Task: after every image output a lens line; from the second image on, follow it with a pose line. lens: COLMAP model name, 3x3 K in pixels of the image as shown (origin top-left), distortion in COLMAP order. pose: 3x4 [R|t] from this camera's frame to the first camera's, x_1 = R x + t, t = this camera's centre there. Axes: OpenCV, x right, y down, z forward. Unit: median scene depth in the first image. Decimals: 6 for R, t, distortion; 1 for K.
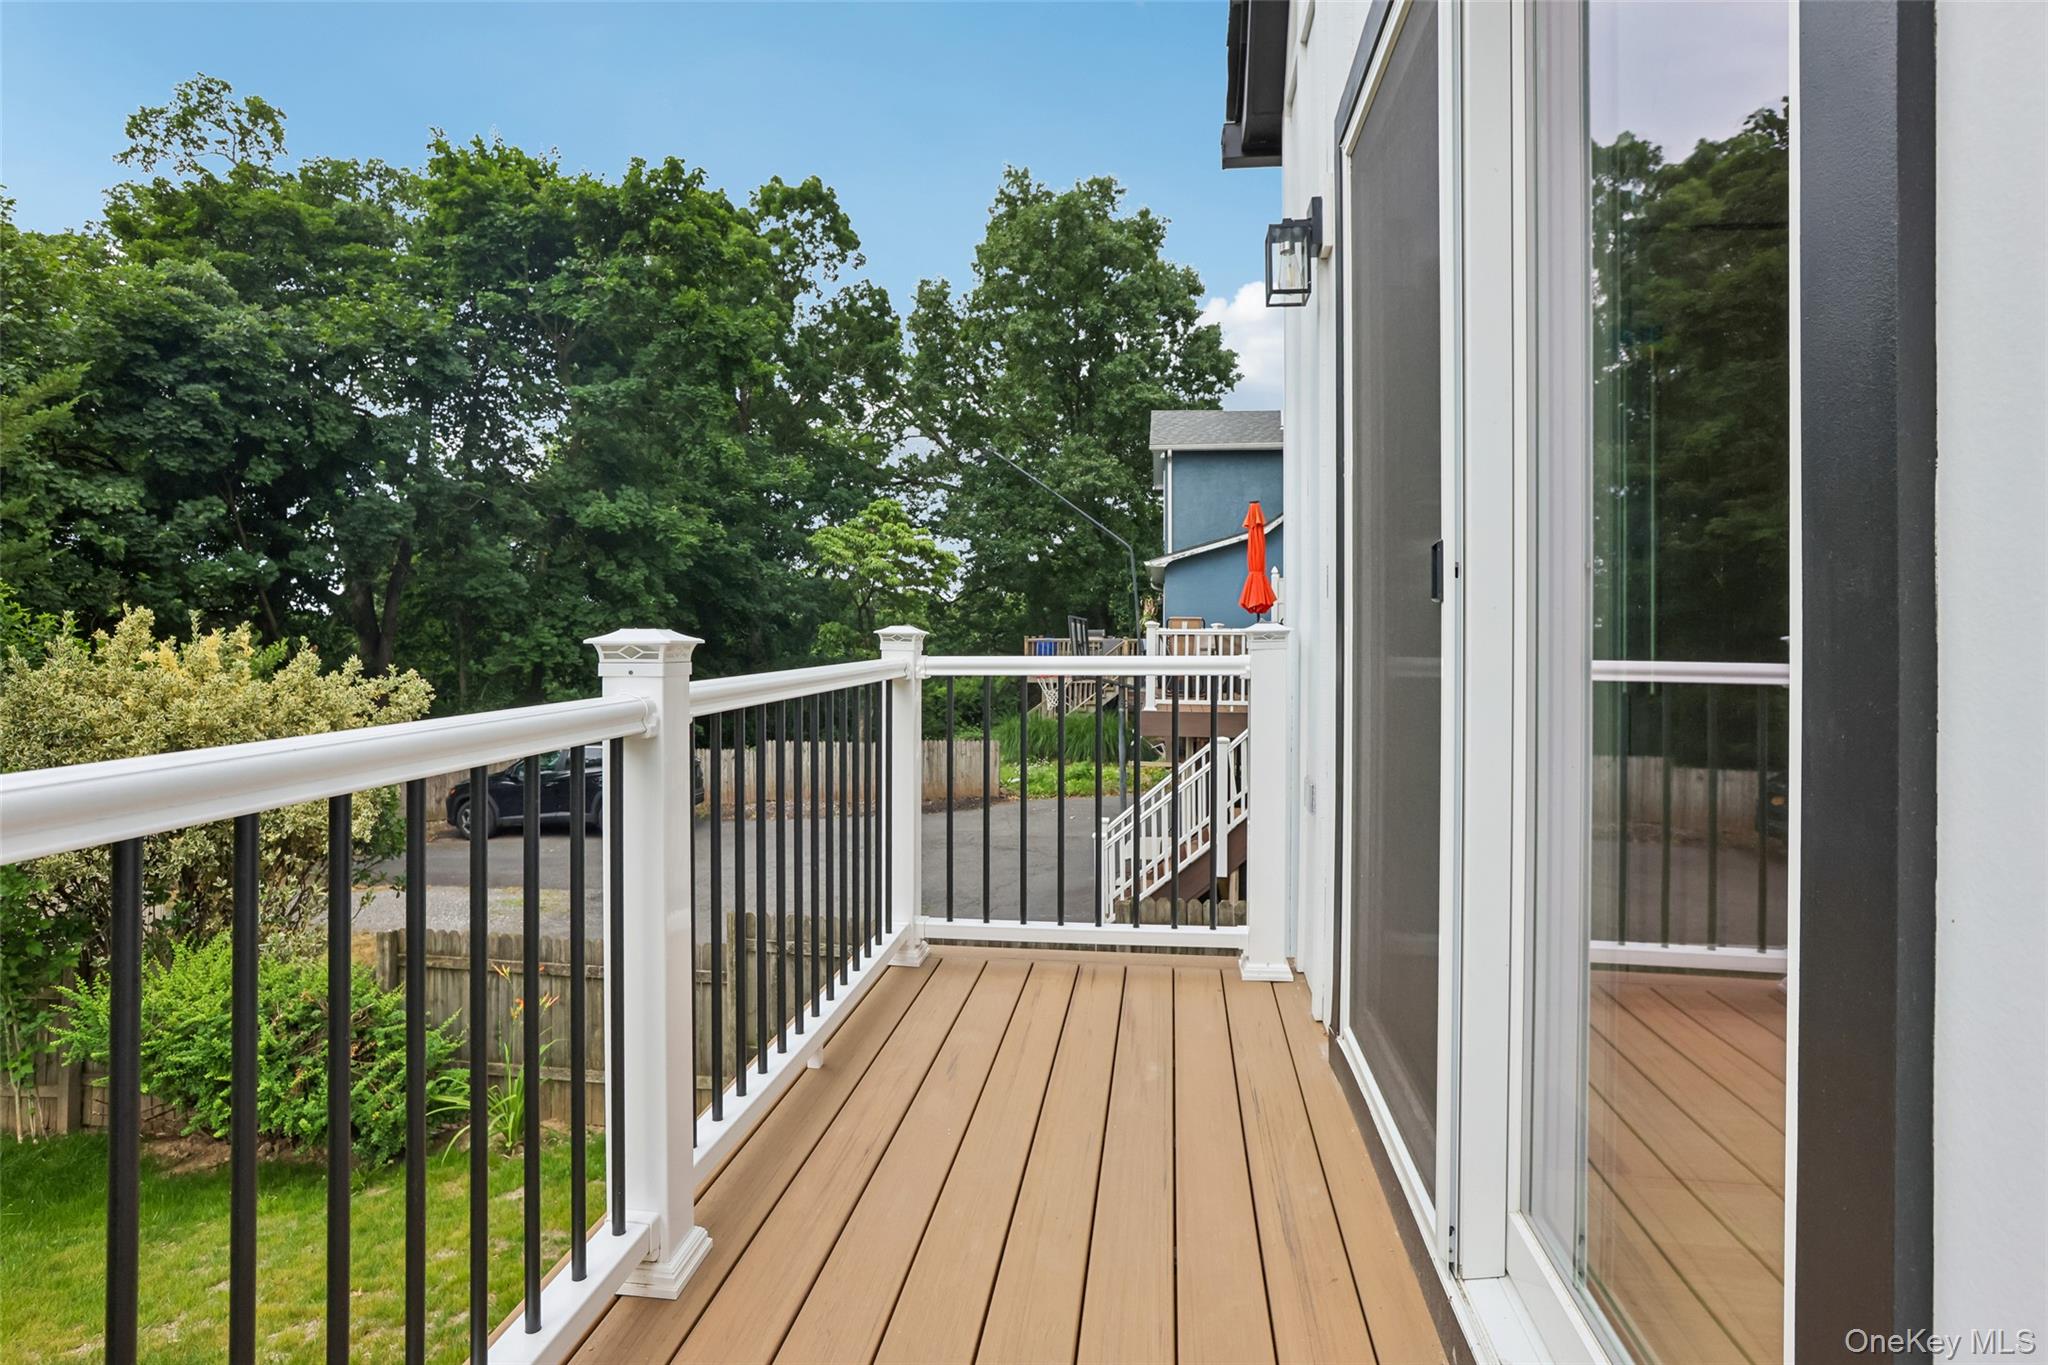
lens RADIAL K [[1106.5, 0, 1053.7], [0, 1106.5, 644.9], [0, 0, 1]] dist [-0.025228, 0.013016]
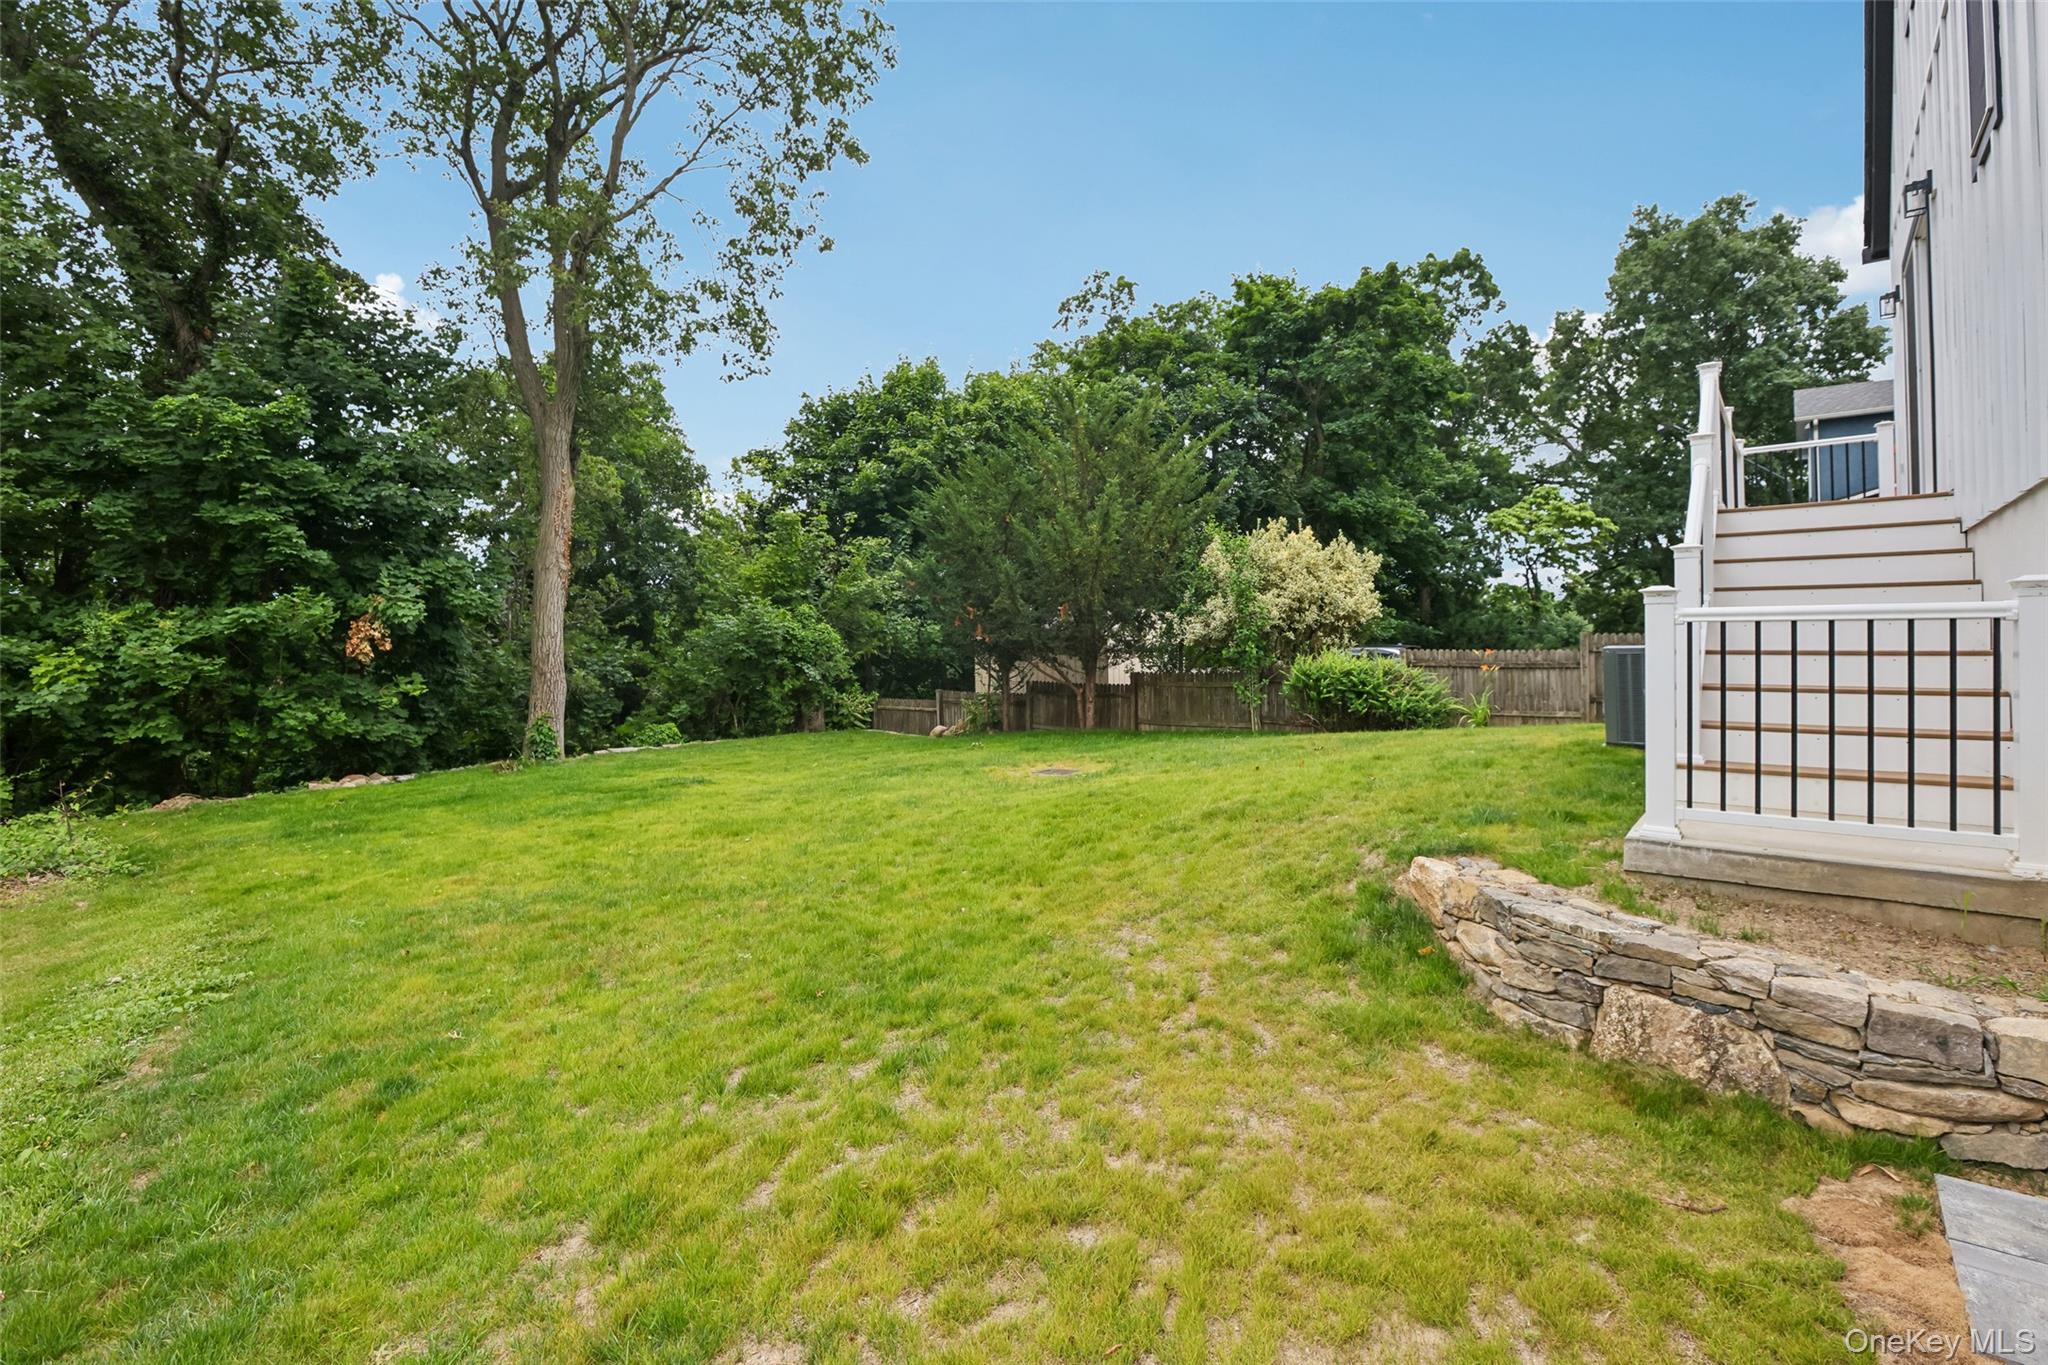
lens RADIAL K [[946.3, 0, 1065.3], [0, 946.3, 613.9], [0, 0, 1]] dist [-0.035091, 0.006525]
pose [[0.841064, -0.014862, -0.540732, -0.023759], [-0.003786, 0.999436, -0.033358, 0.041931], [0.540923, 0.030104, 0.840533, -0.163481]]
